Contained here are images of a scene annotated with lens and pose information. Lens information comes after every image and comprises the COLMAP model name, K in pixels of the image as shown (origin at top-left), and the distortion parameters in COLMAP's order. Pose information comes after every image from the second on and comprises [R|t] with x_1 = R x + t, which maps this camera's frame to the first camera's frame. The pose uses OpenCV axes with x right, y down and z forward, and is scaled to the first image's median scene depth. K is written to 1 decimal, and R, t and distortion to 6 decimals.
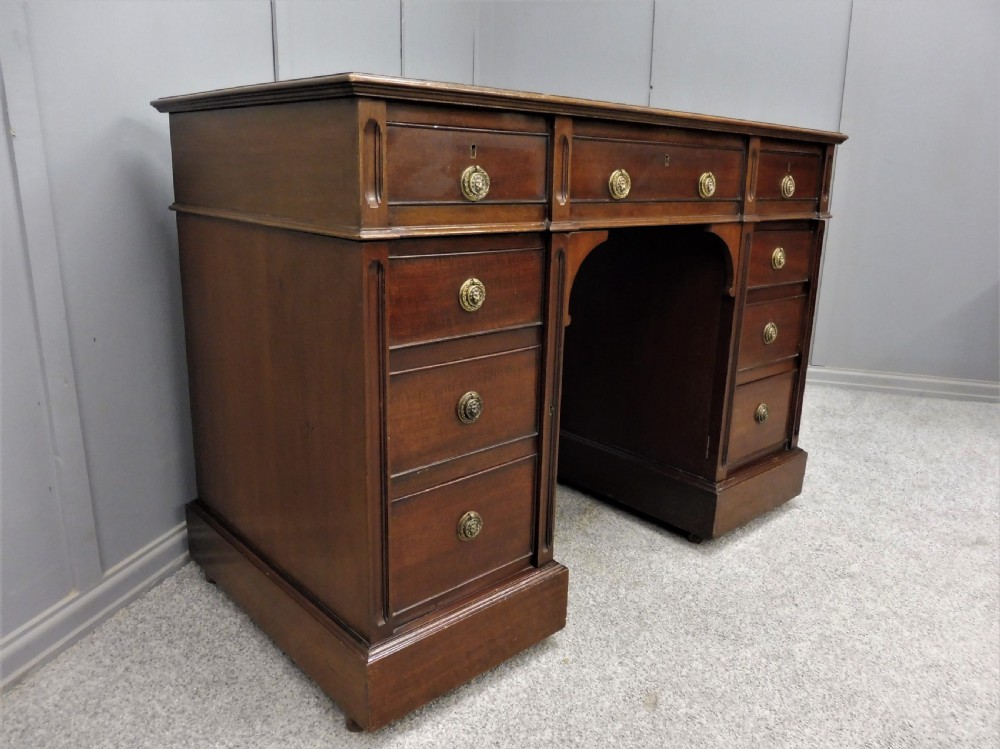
lens RADIAL K [[761.7, 0, 529.7], [0, 761.7, 354.5], [0, 0, 1]] dist [-0.039380, 0.000986]
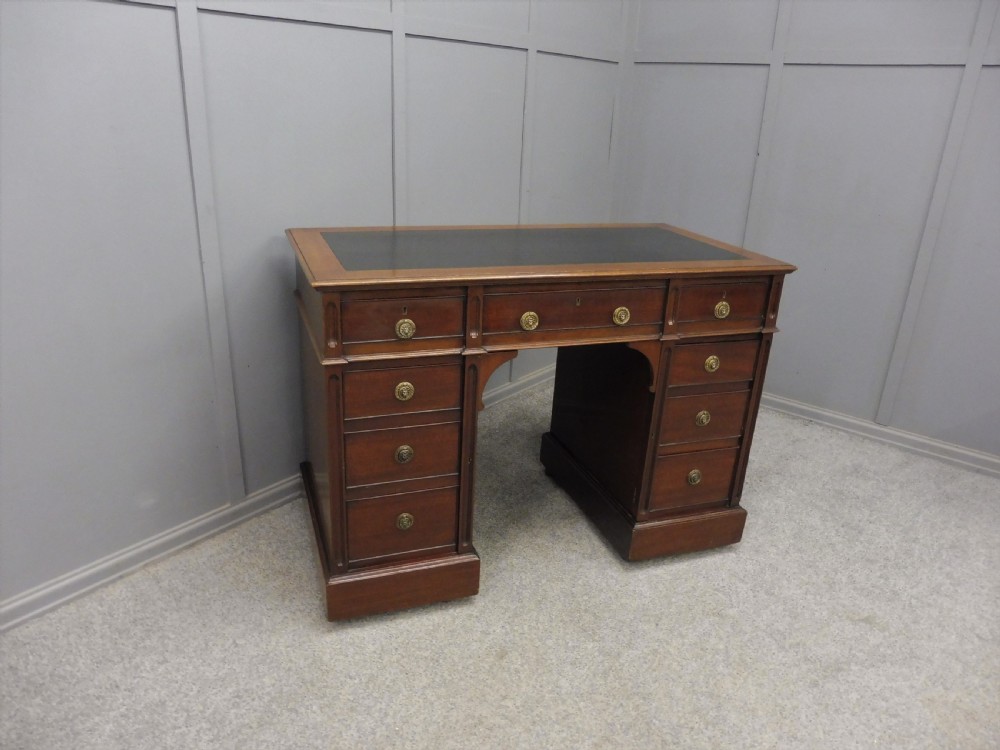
lens RADIAL K [[715.8, 0, 501.8], [0, 715.8, 370.2], [0, 0, 1]] dist [-0.045608, 0.012311]
pose [[0.916693, 0.152514, -0.369343, 0.611415], [-0.116041, 0.986069, 0.119173, -0.296390], [0.382373, -0.066387, 0.921620, -0.318685]]
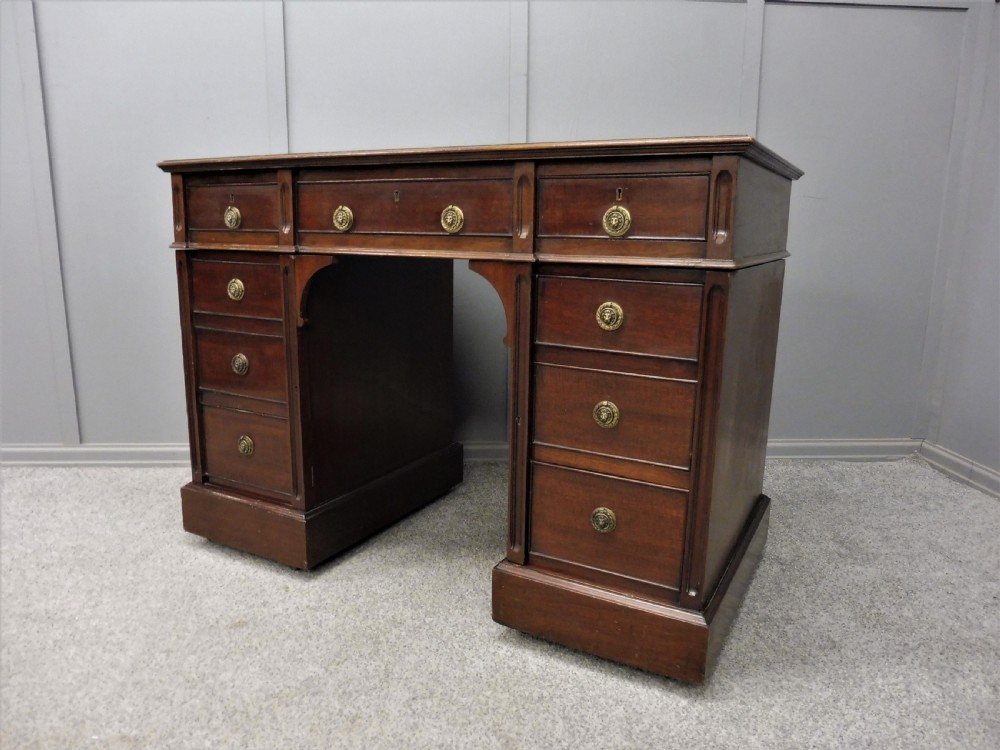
lens RADIAL K [[715.8, 0, 509.7], [0, 715.8, 375.0], [0, 0, 1]] dist [-0.045608, 0.012311]
pose [[0.323623, 0.162829, -0.932070, 1.318903], [-0.234077, 0.968239, 0.087874, -0.148522], [0.916775, 0.189739, 0.351459, 0.913967]]
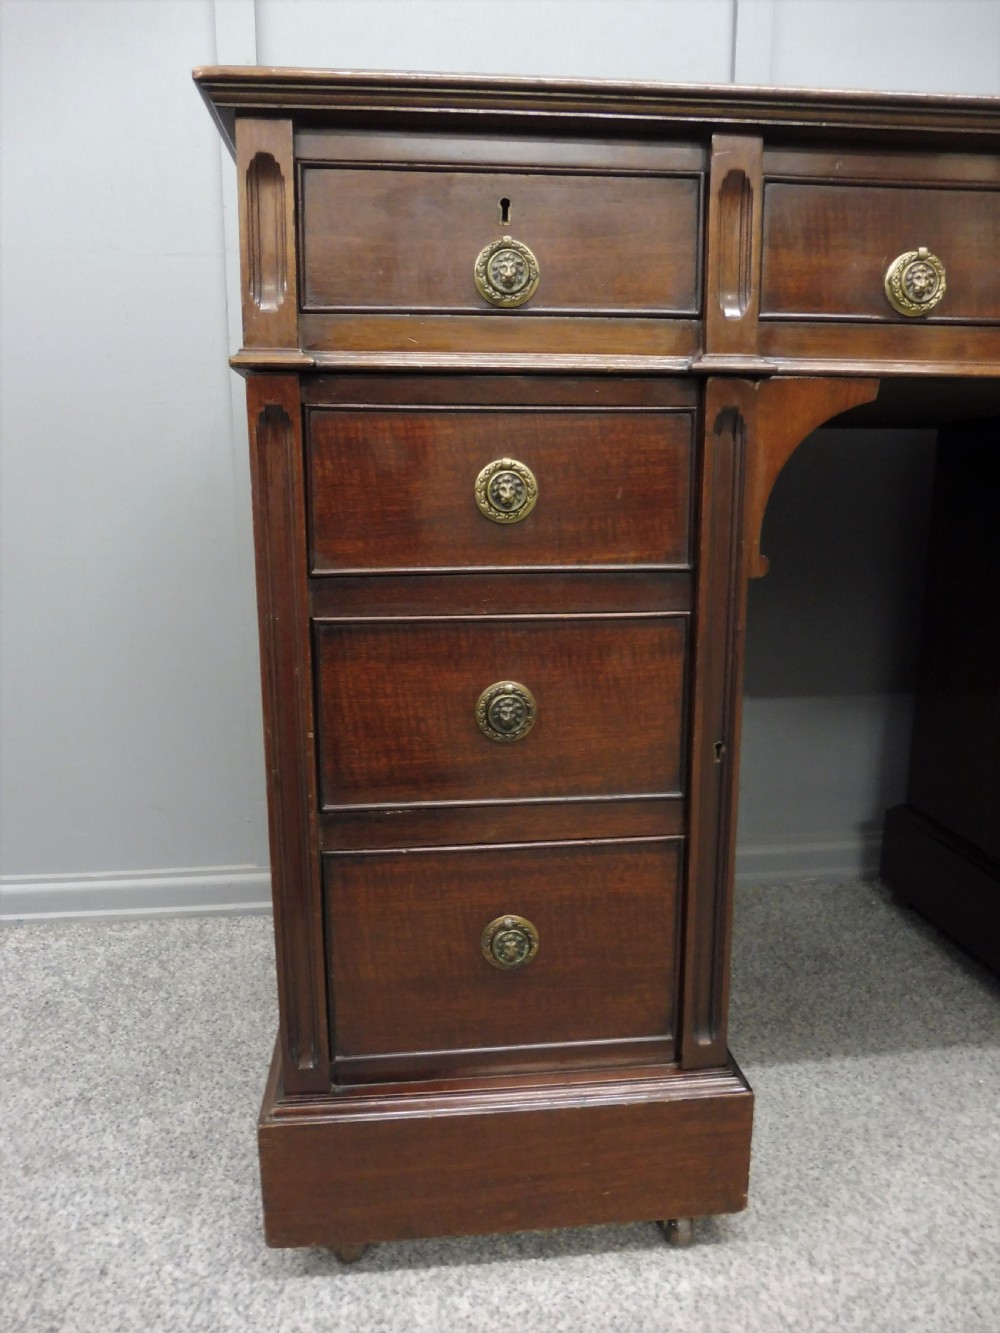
lens RADIAL K [[954.1, 0, 512.3], [0, 954.1, 639.0], [0, 0, 1]] dist [-0.045608, 0.012311]
pose [[0.789671, 0.068680, -0.609674, 0.293795], [-0.118774, 0.992029, -0.042089, 0.043709], [0.601924, 0.105650, 0.791534, 0.438981]]
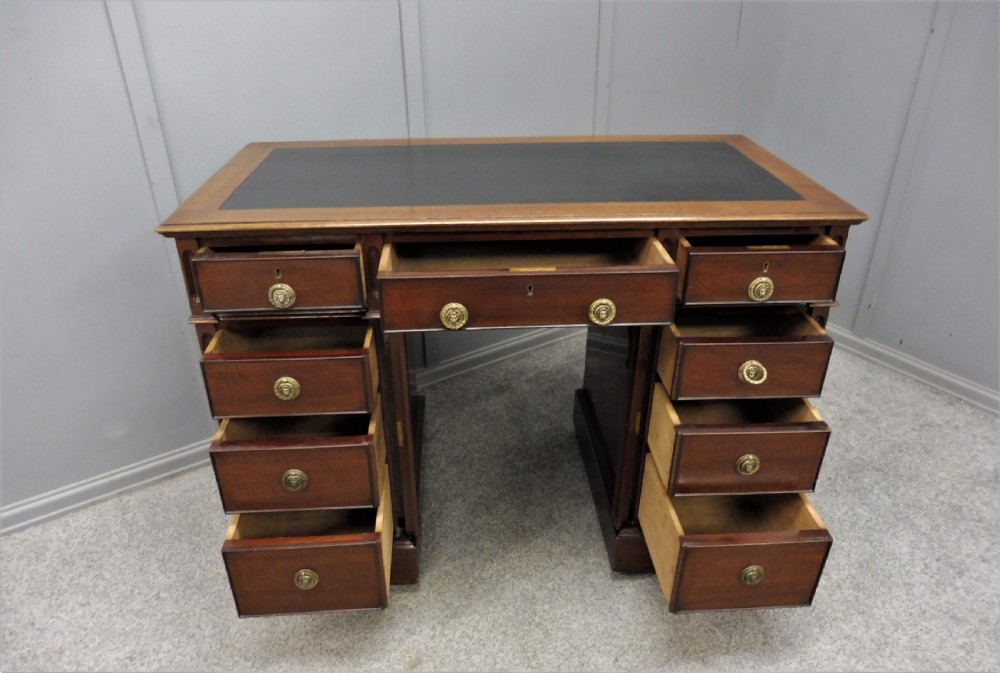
lens RADIAL K [[720.8, 0, 506.7], [0, 720.8, 375.2], [0, 0, 1]] dist [-0.035198, -0.008882]
pose [[0.766156, 0.295815, -0.570525, 0.861748], [-0.133166, 0.941571, 0.309373, -0.444770], [0.628707, -0.161054, 0.760782, 0.206280]]
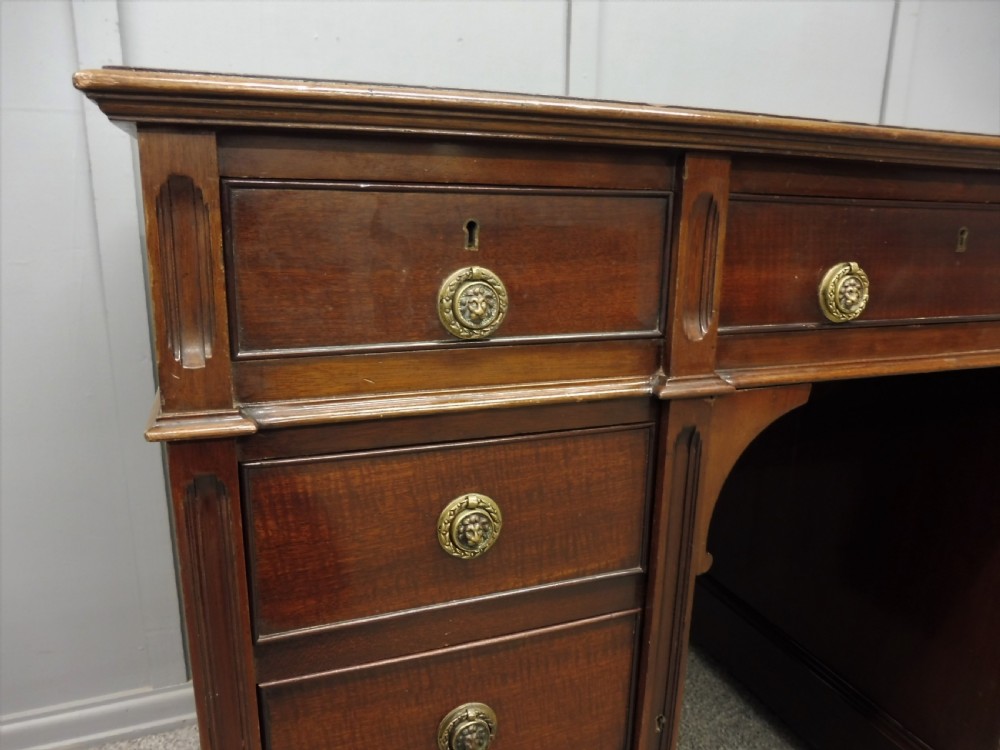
lens RADIAL K [[715.8, 0, 515.1], [0, 715.8, 372.1], [0, 0, 1]] dist [-0.045608, 0.012311]
pose [[0.920549, 0.078208, -0.382718, 0.104228], [-0.086479, 0.996244, -0.004428, -0.156361], [0.380934, 0.037173, 0.923855, 0.517552]]
